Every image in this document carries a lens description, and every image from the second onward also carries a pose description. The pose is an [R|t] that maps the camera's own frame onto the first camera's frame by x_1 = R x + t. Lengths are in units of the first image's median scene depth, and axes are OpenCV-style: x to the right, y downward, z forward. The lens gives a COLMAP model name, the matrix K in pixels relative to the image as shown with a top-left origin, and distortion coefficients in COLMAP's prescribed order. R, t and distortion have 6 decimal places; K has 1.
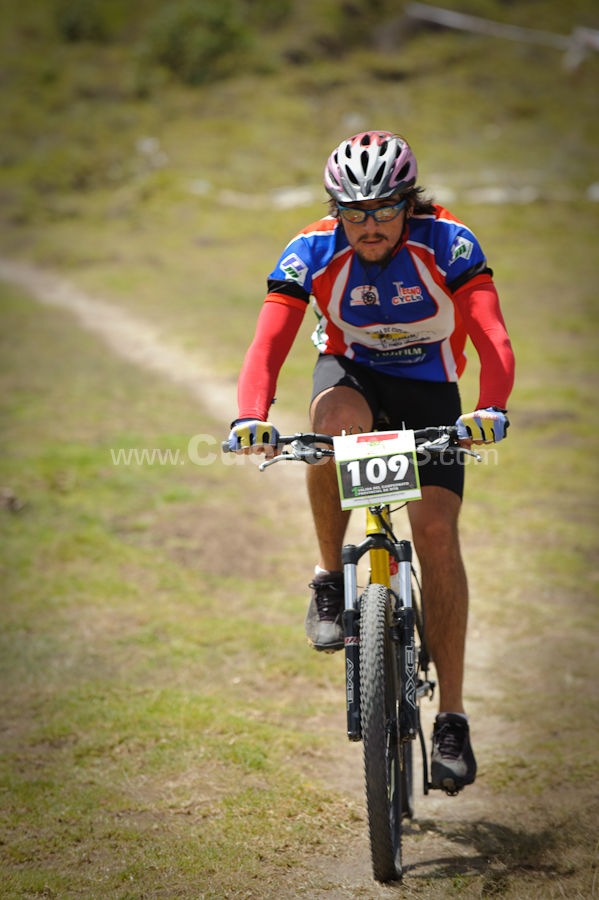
lens RADIAL K [[5213.1, 0, 299.5], [0, 5213.1, 450.0], [0, 0, 1]] dist [1.933374, 42.642328]
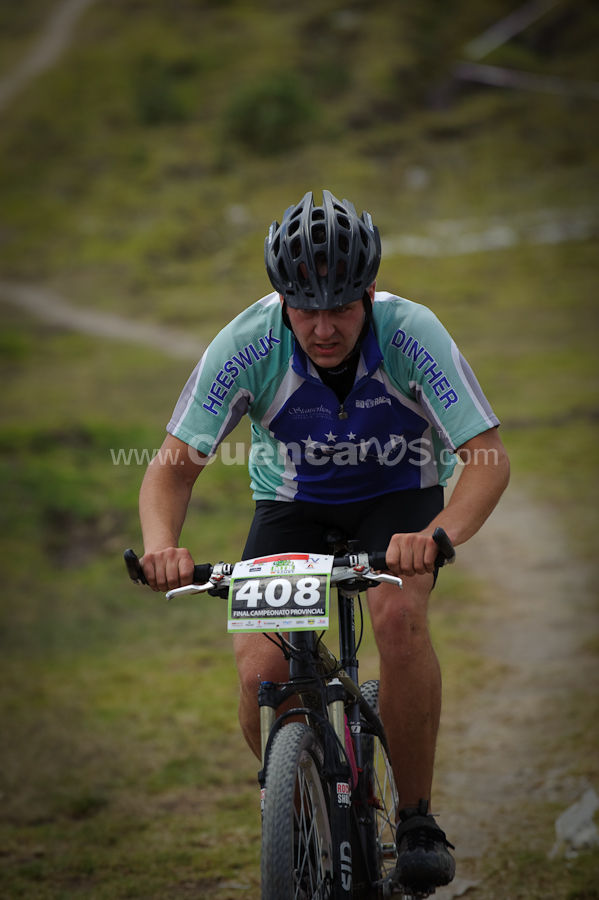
lens RADIAL K [[5213.1, 0, 299.5], [0, 5213.1, 450.0], [0, 0, 1]] dist [1.933374, 42.642328]
pose [[0.997241, -0.073331, -0.011512, -0.016679], [0.073209, 0.997260, -0.010646, 0.013789], [0.012261, 0.009774, 0.999877, -0.308183]]
